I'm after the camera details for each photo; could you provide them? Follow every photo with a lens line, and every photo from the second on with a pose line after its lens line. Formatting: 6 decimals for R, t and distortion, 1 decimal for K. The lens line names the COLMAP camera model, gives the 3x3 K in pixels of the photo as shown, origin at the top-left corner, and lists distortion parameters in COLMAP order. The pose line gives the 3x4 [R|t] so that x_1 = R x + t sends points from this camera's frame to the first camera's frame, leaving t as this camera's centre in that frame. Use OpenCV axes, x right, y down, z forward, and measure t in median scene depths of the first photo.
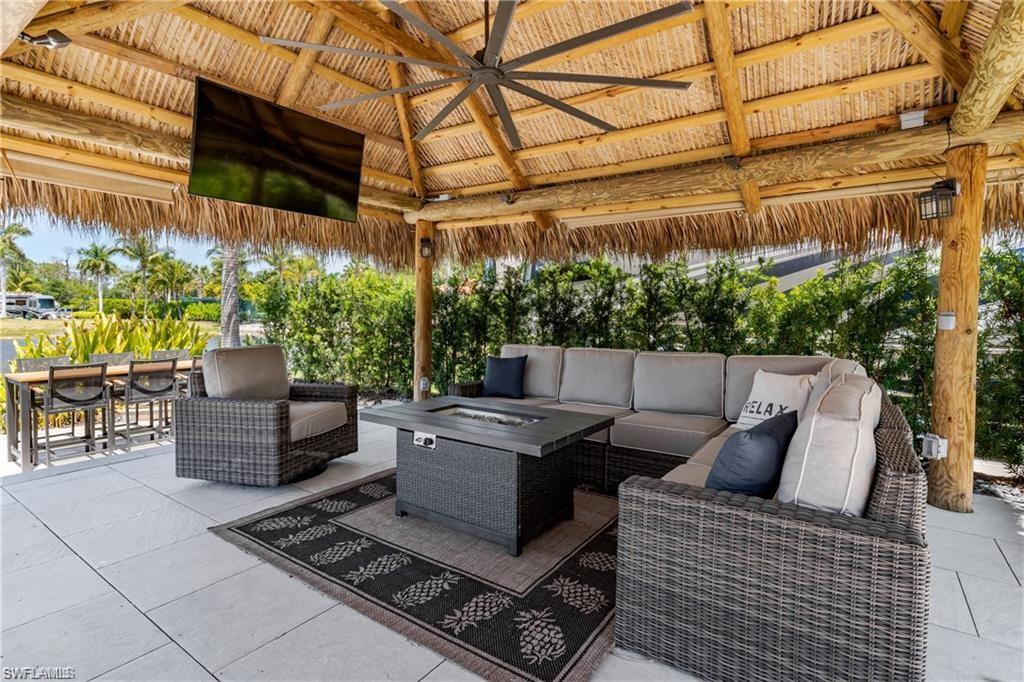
lens RADIAL K [[502.4, 0, 514.2], [0, 502.4, 325.6], [0, 0, 1]] dist [-0.000785, 0.000087]
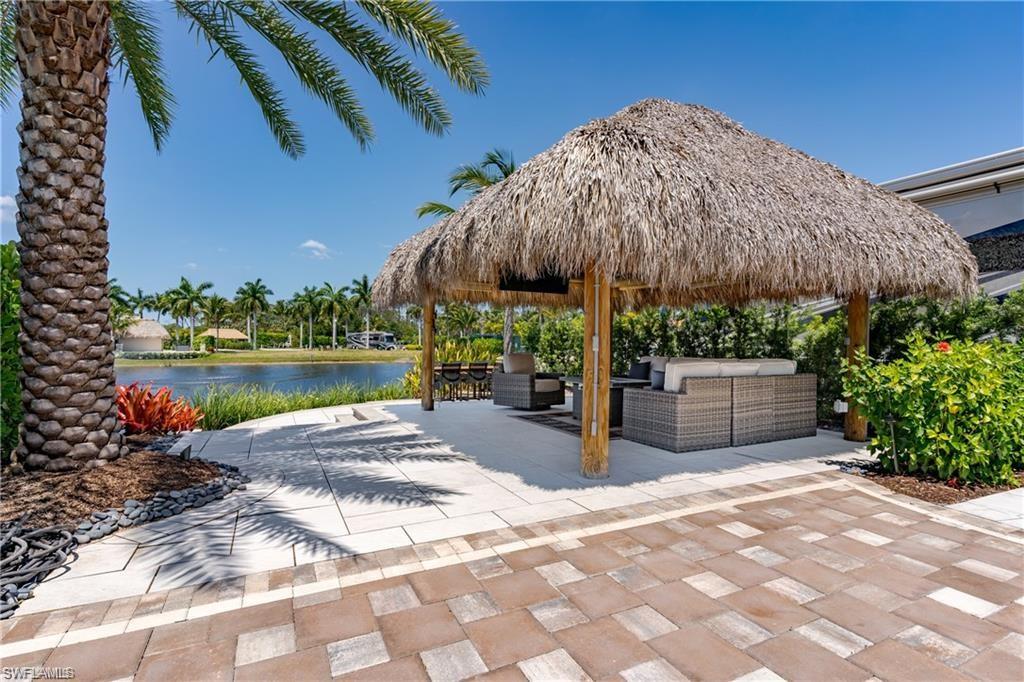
lens RADIAL K [[483.8, 0, 513.0], [0, 483.8, 340.0], [0, 0, 1]] dist [-0.001492, -0.000463]
pose [[0.881580, -0.002804, -0.472027, 0.295730], [-0.016147, 0.999218, -0.036092, 0.036050], [0.471759, 0.039440, 0.880845, -0.586073]]
